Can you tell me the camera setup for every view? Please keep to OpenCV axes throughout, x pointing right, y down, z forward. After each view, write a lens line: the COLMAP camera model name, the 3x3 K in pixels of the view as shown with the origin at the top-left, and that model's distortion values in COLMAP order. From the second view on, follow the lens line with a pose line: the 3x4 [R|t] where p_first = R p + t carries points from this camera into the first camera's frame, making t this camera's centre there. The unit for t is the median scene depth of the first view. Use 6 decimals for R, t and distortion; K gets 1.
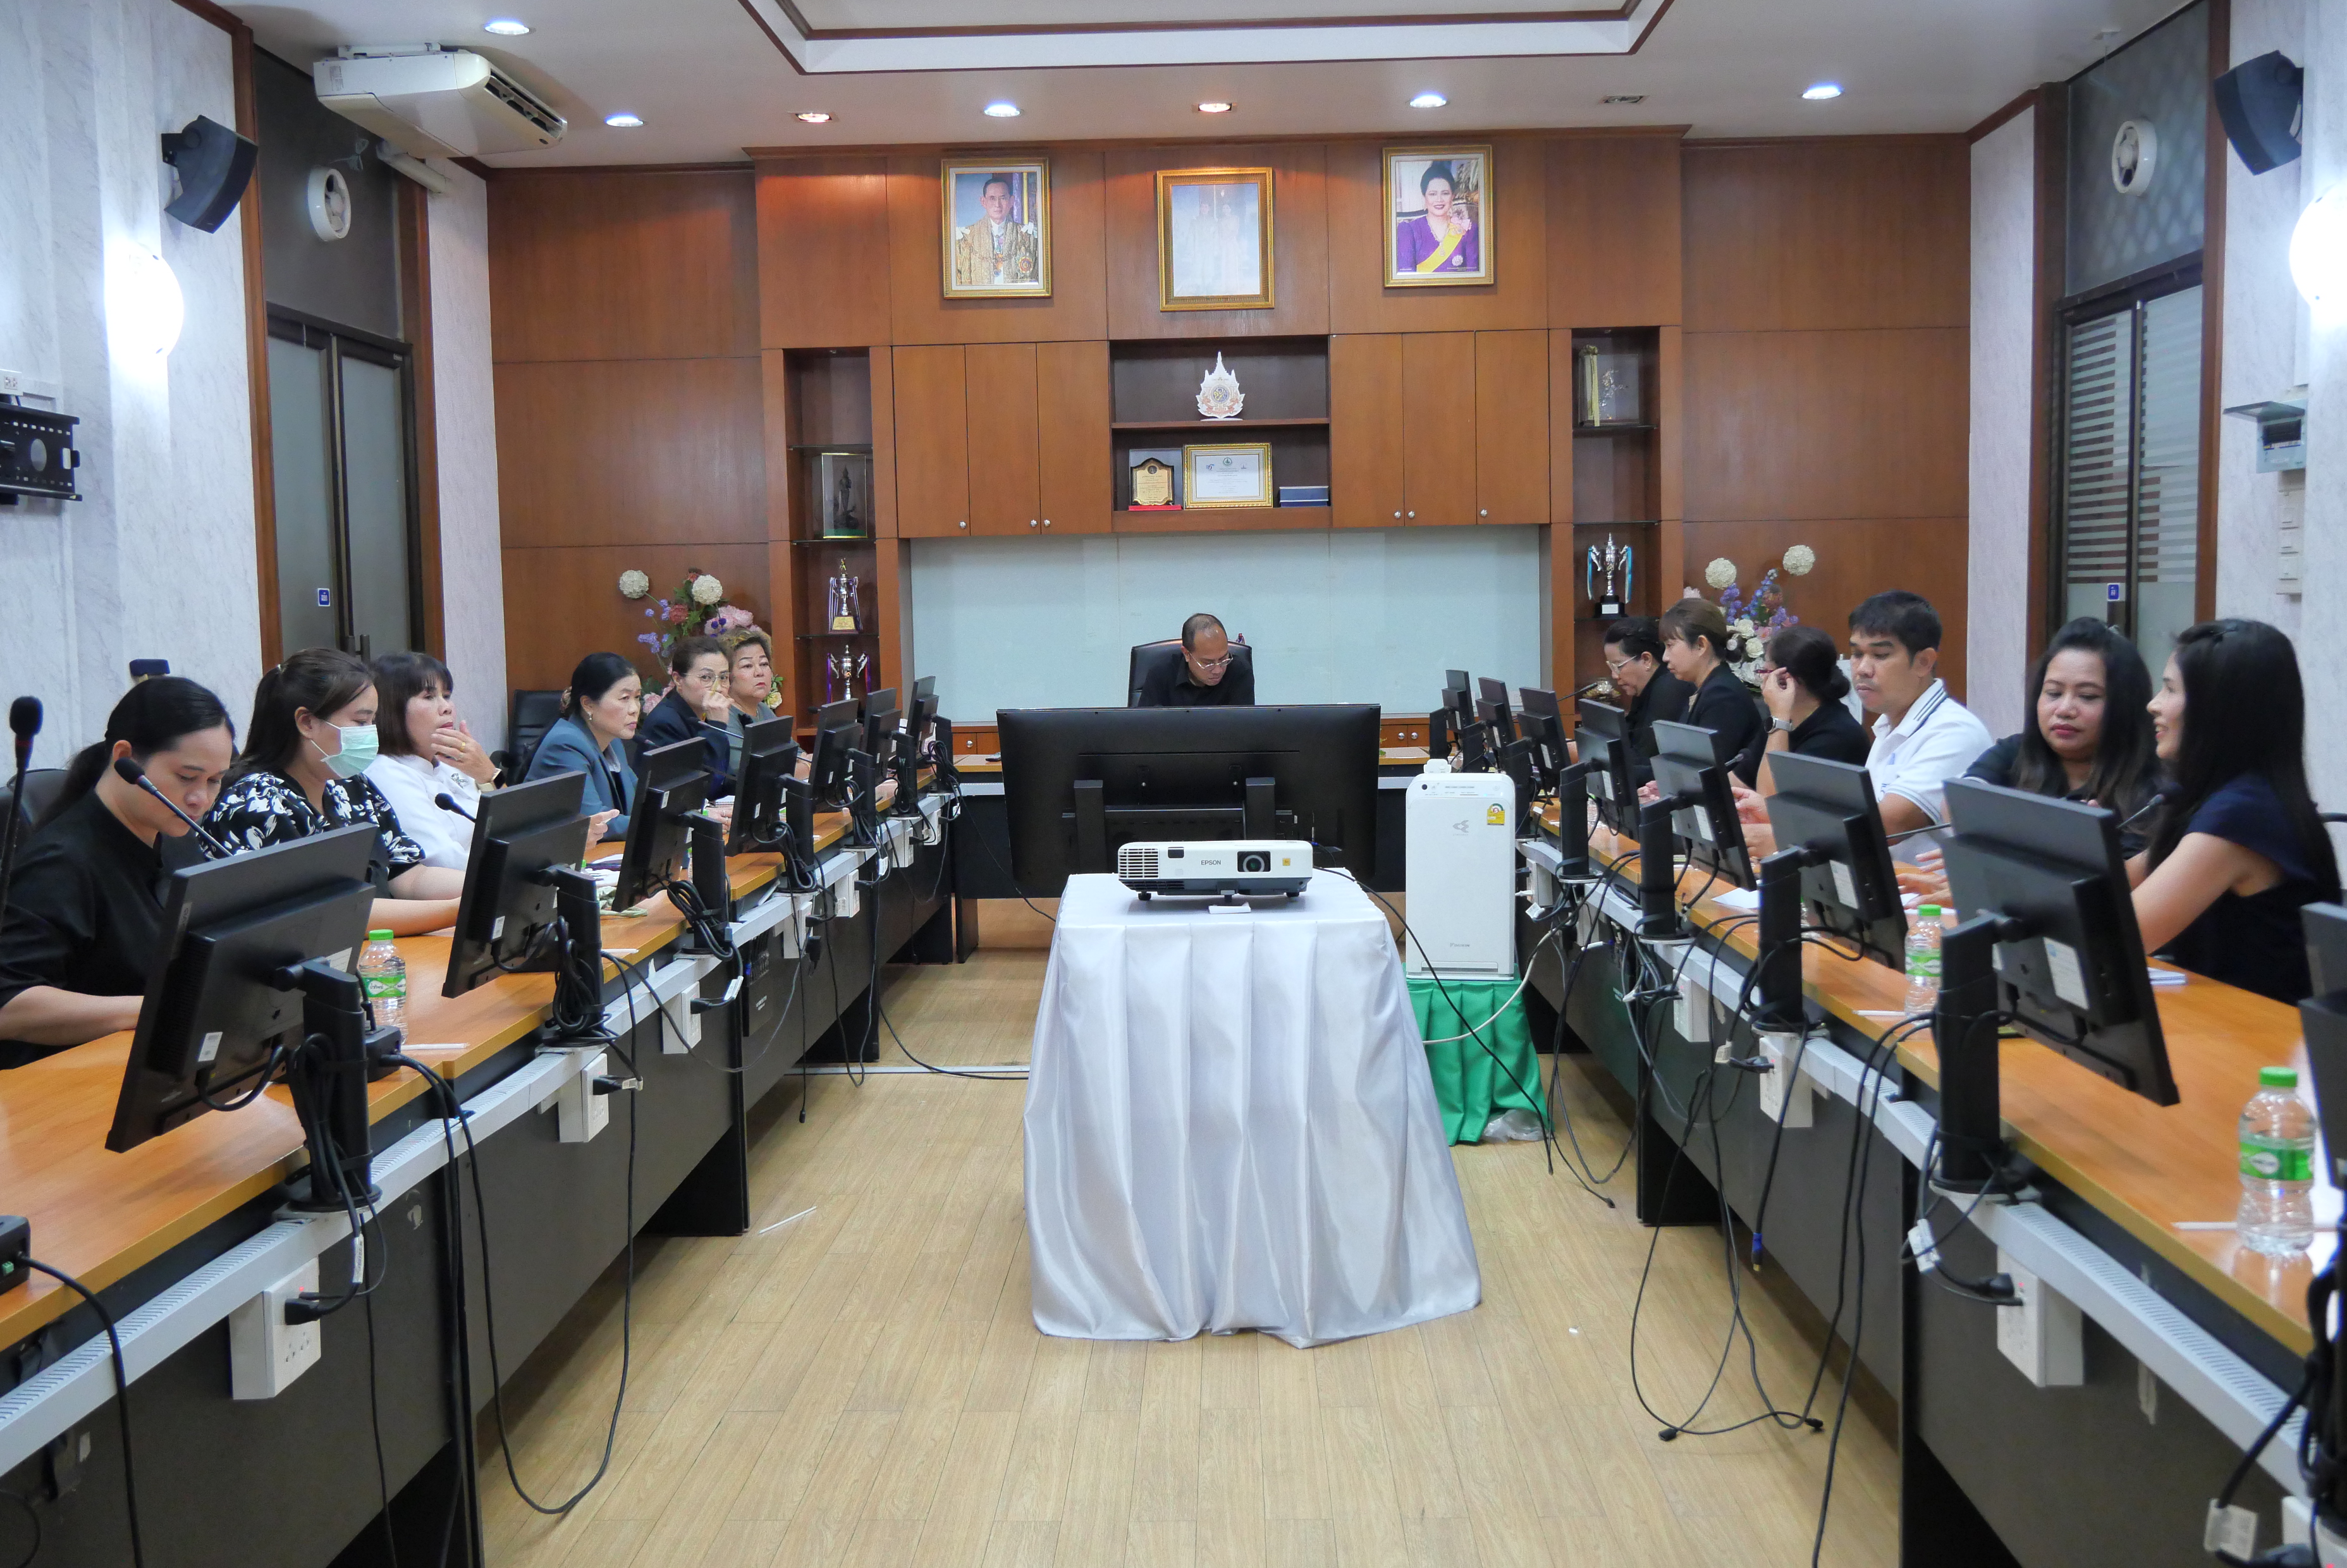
lens RADIAL K [[2204.0, 0, 1162.5], [0, 2204.0, 796.7], [0, 0, 1]] dist [-0.009903, 0.000000]
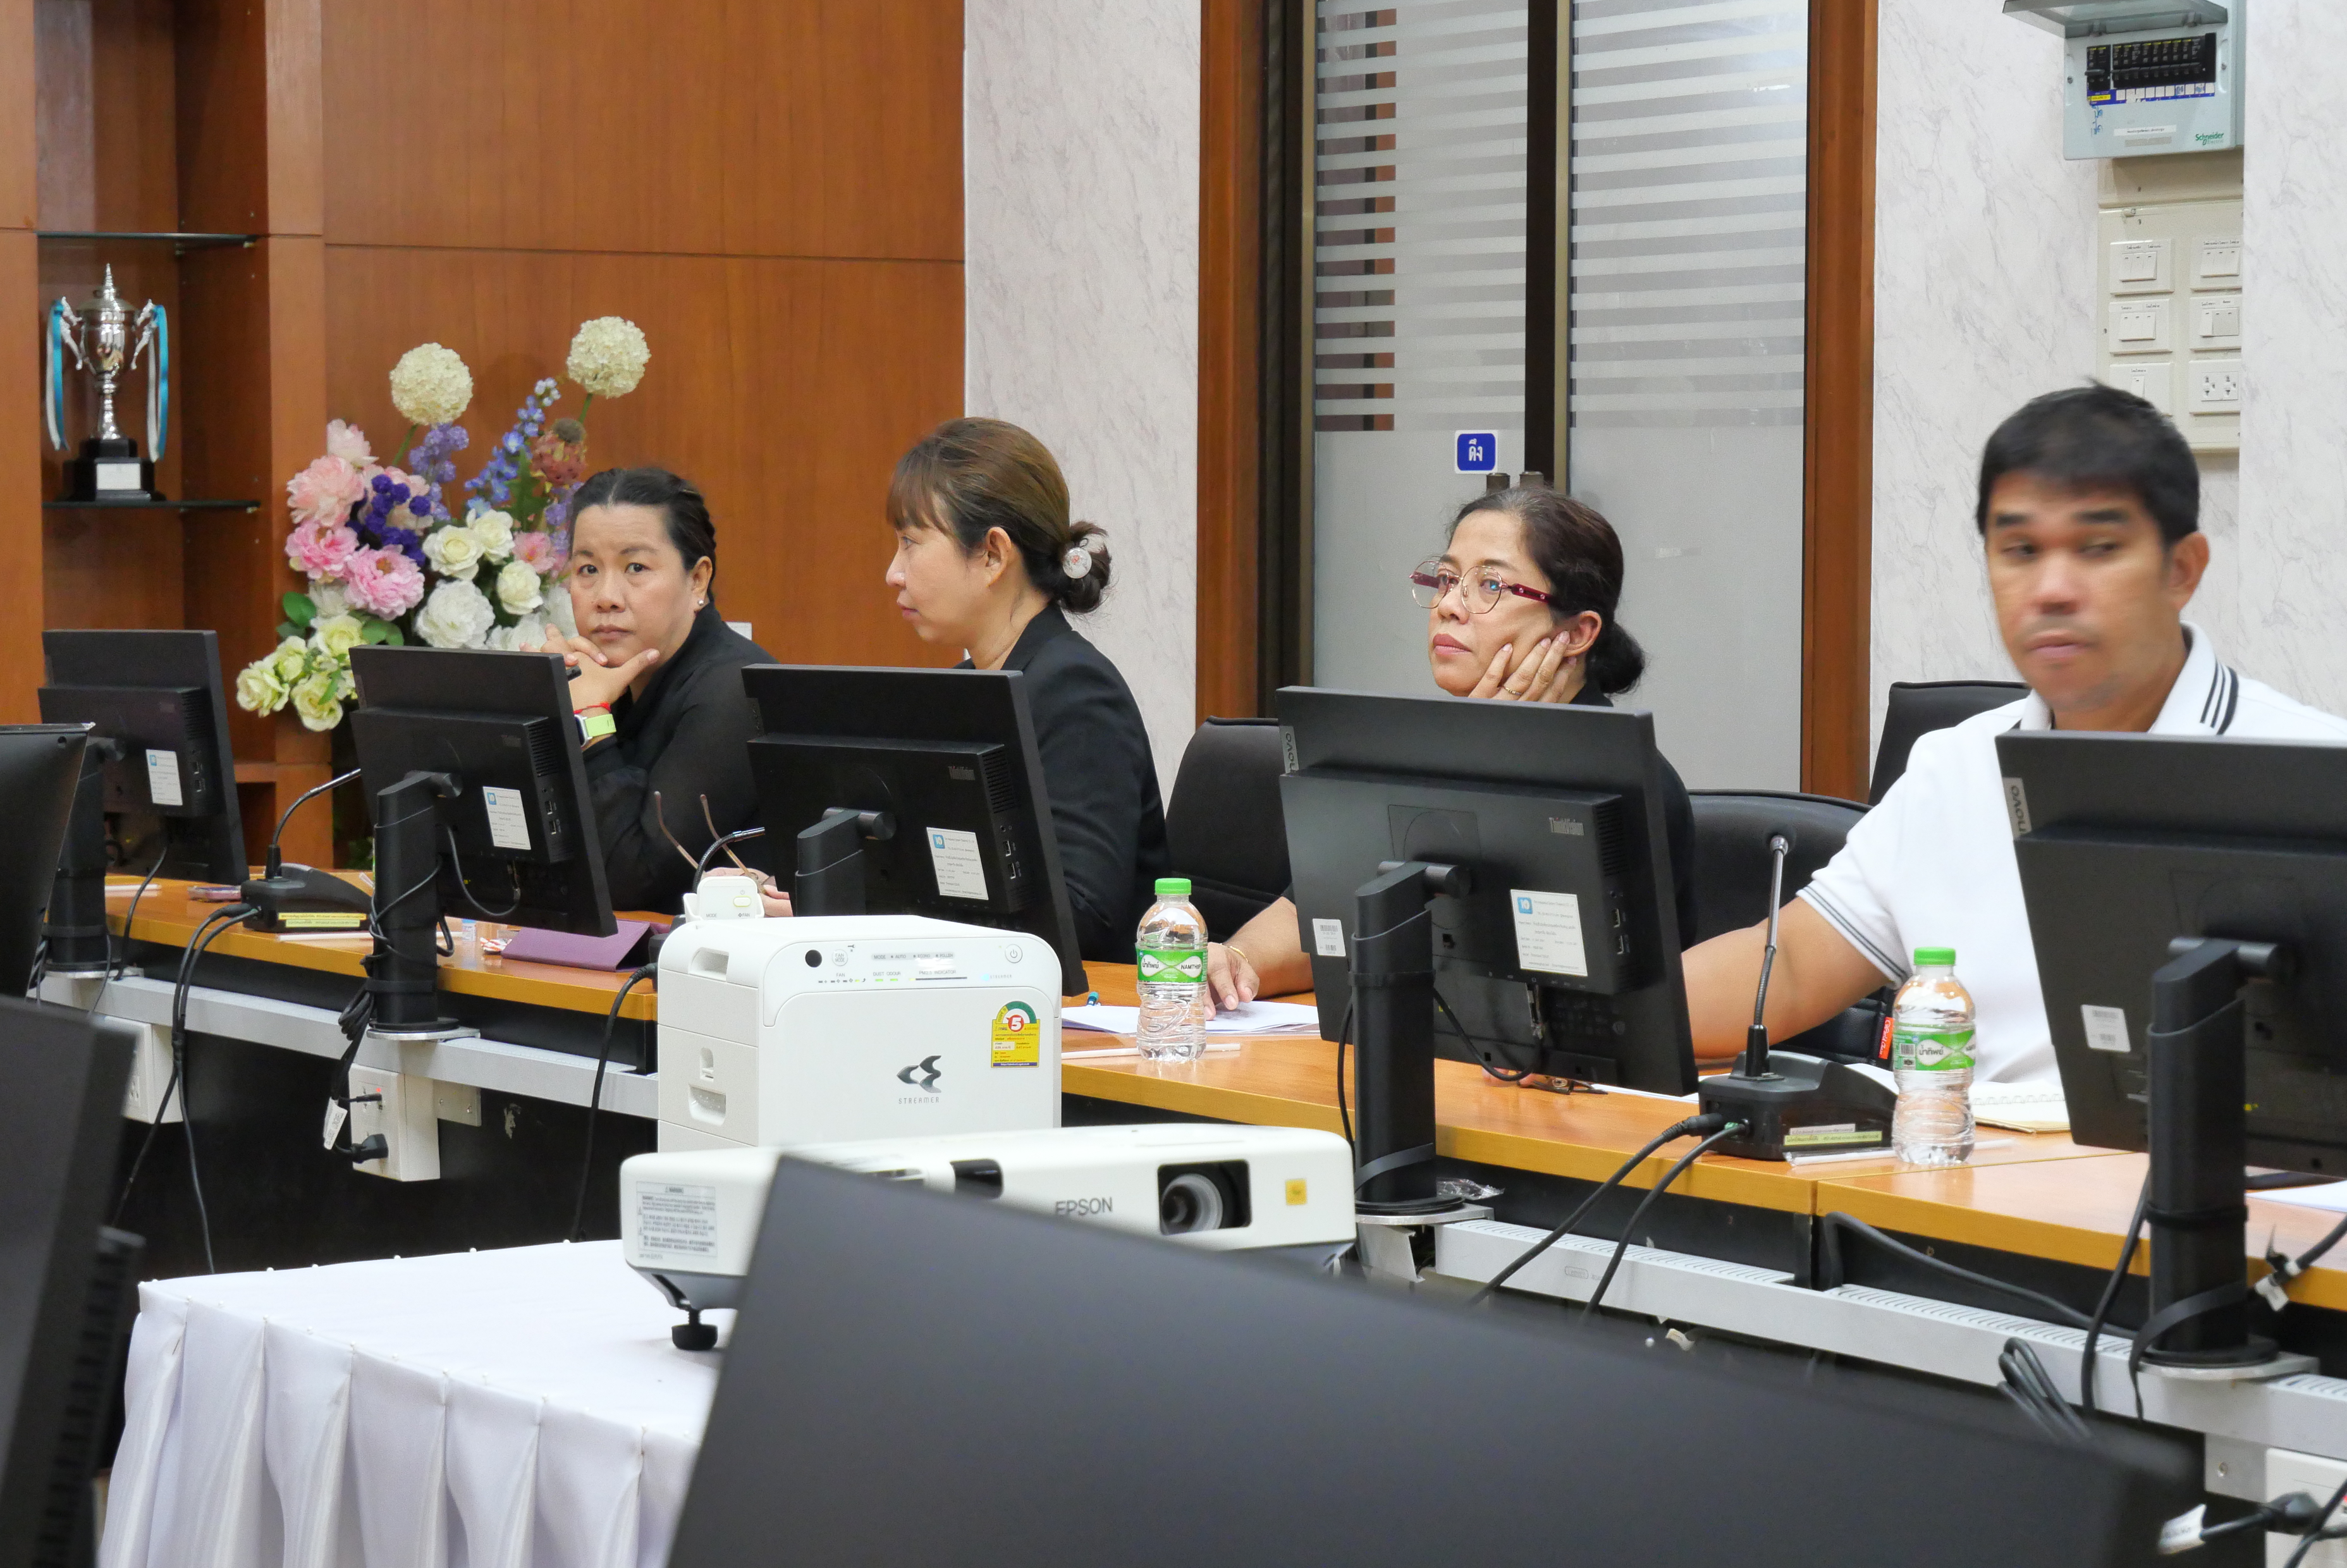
lens RADIAL K [[5643.7, 0, 1112.8], [0, 5643.7, 787.9], [0, 0, 1]] dist [0.023696, 0.000000]
pose [[0.837651, -0.009495, 0.546124, -0.203576], [0.031604, 0.999016, -0.031105, -0.001478], [-0.545291, 0.043315, 0.837127, 0.183882]]
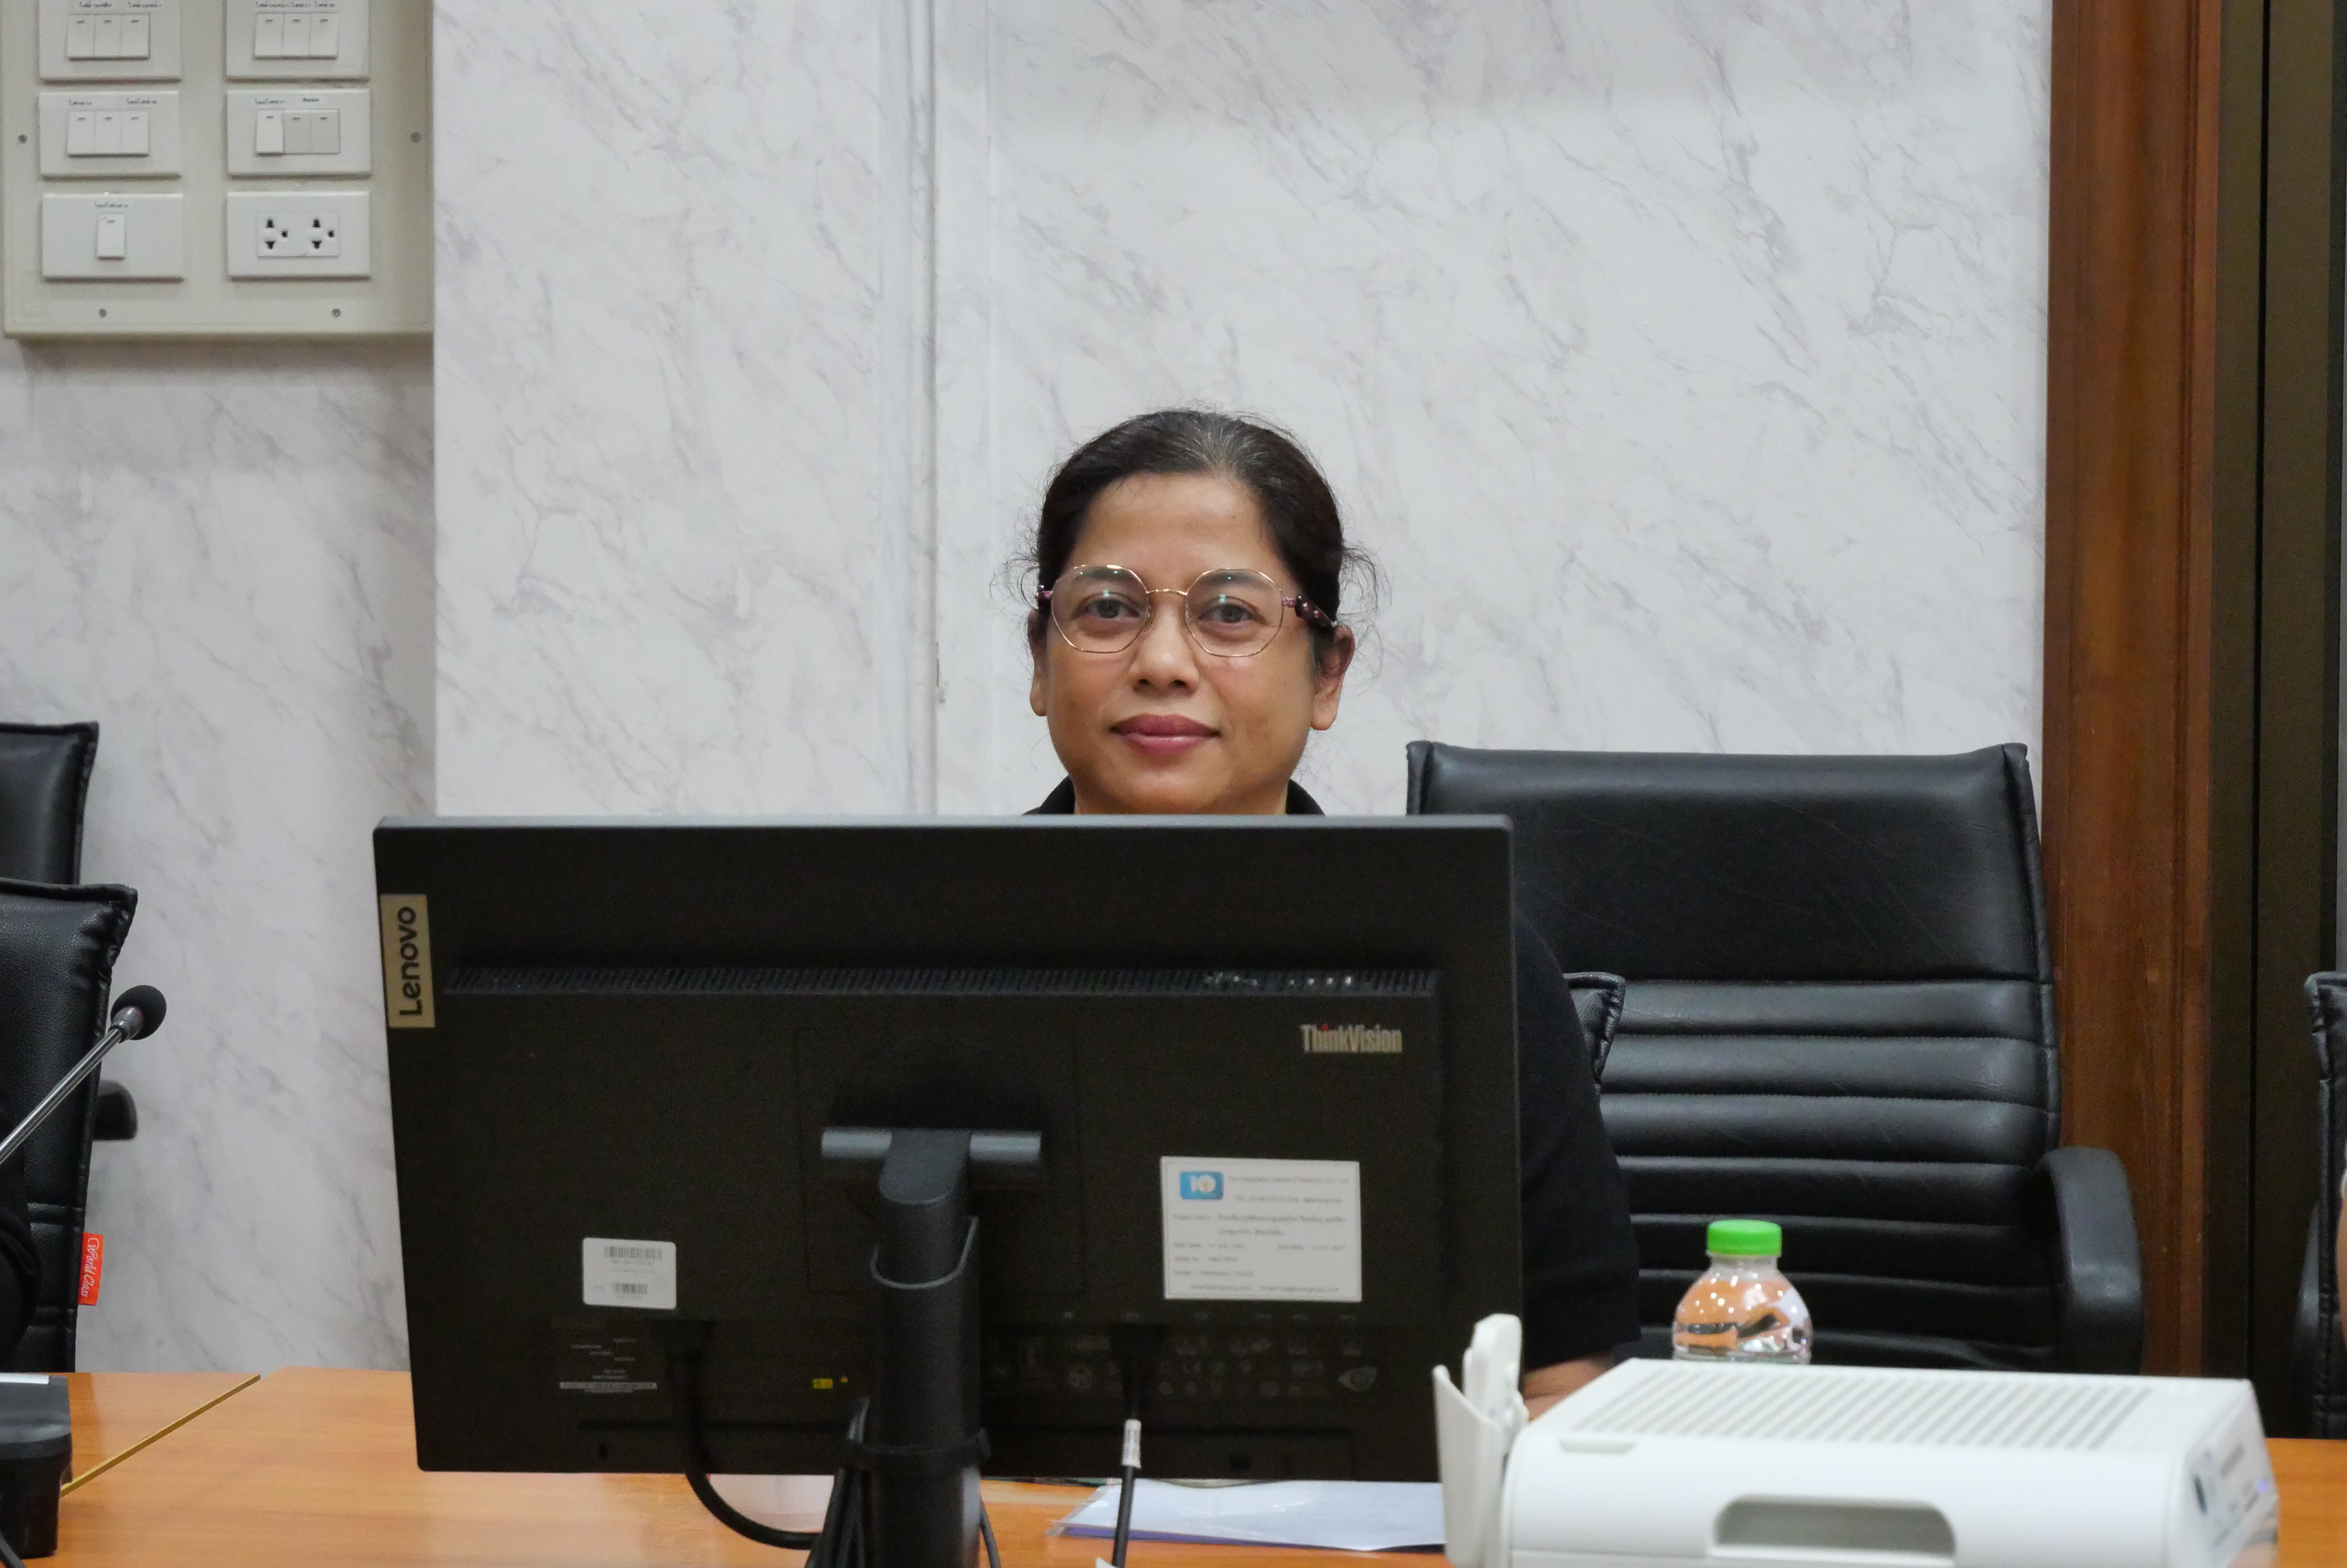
lens RADIAL K [[6803.3, 0, 1129.4], [0, 6803.3, 661.4], [0, 0, 1]] dist [0.104842, 0.000000]
pose [[0.130005, -0.022470, 0.991259, -0.228972], [0.079647, 0.996749, 0.012149, -0.047187], [-0.988309, 0.077371, 0.131372, 0.672802]]
